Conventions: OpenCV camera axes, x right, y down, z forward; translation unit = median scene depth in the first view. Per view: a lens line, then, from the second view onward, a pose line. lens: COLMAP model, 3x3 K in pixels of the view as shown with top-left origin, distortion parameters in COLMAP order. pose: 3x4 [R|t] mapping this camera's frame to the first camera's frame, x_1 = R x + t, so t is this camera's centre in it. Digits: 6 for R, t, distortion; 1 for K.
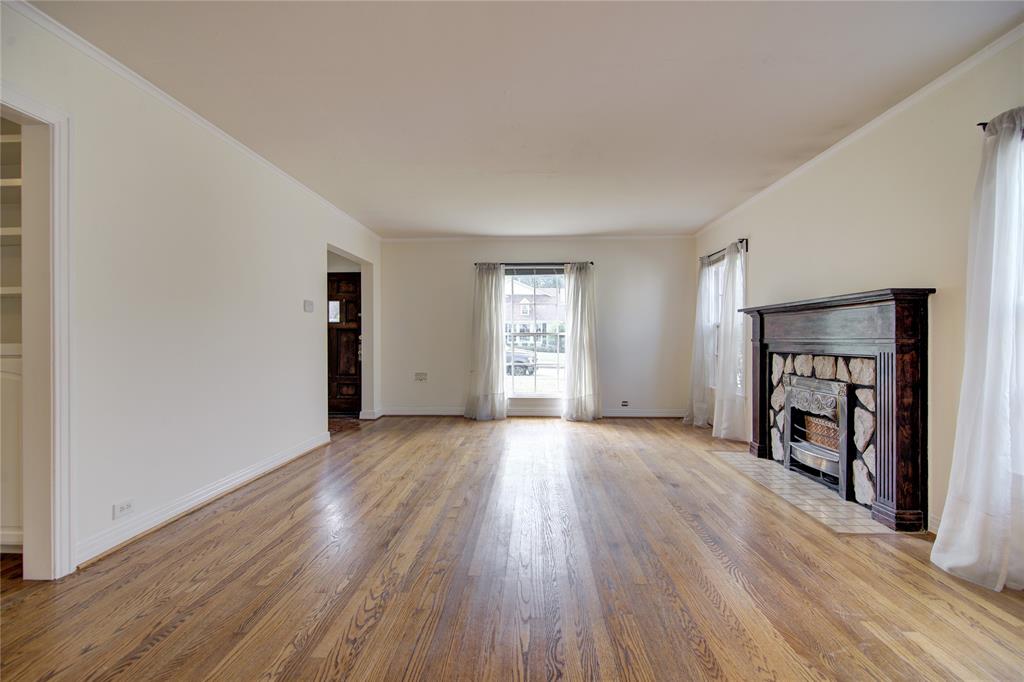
lens RADIAL K [[443.6, 0, 513.1], [0, 443.6, 339.8], [0, 0, 1]] dist [0.002929, 0.000752]
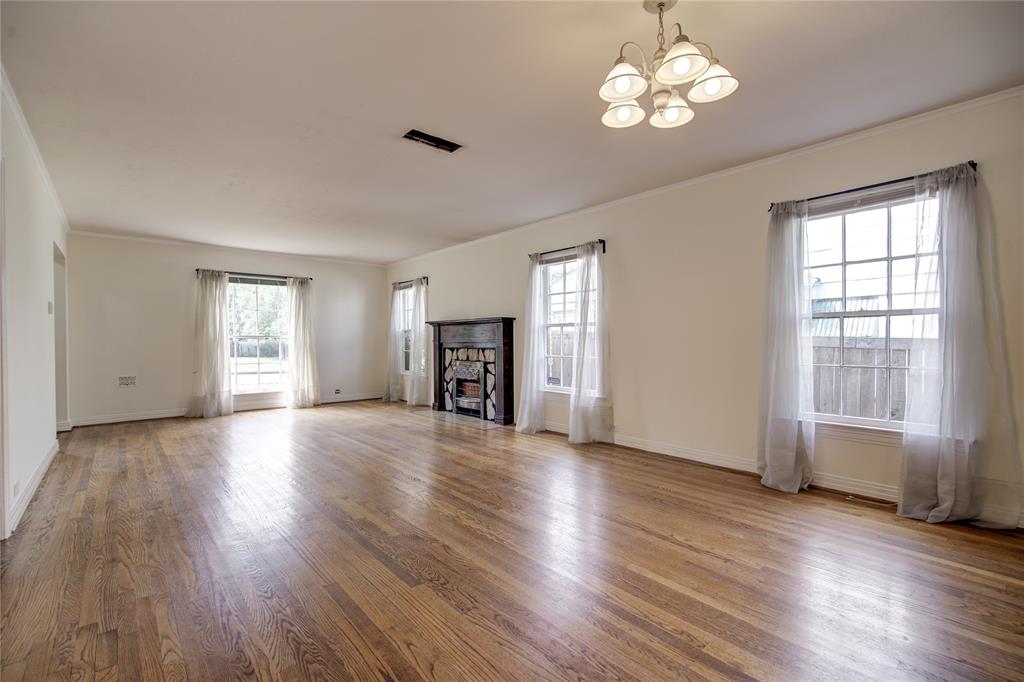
lens RADIAL K [[443.6, 0, 509.9], [0, 443.6, 342.5], [0, 0, 1]] dist [0.002929, 0.000752]
pose [[0.720263, -0.007588, 0.693659, -0.419467], [0.006546, 0.999970, 0.004142, 0.002184], [-0.693670, 0.001558, 0.720291, -0.399210]]
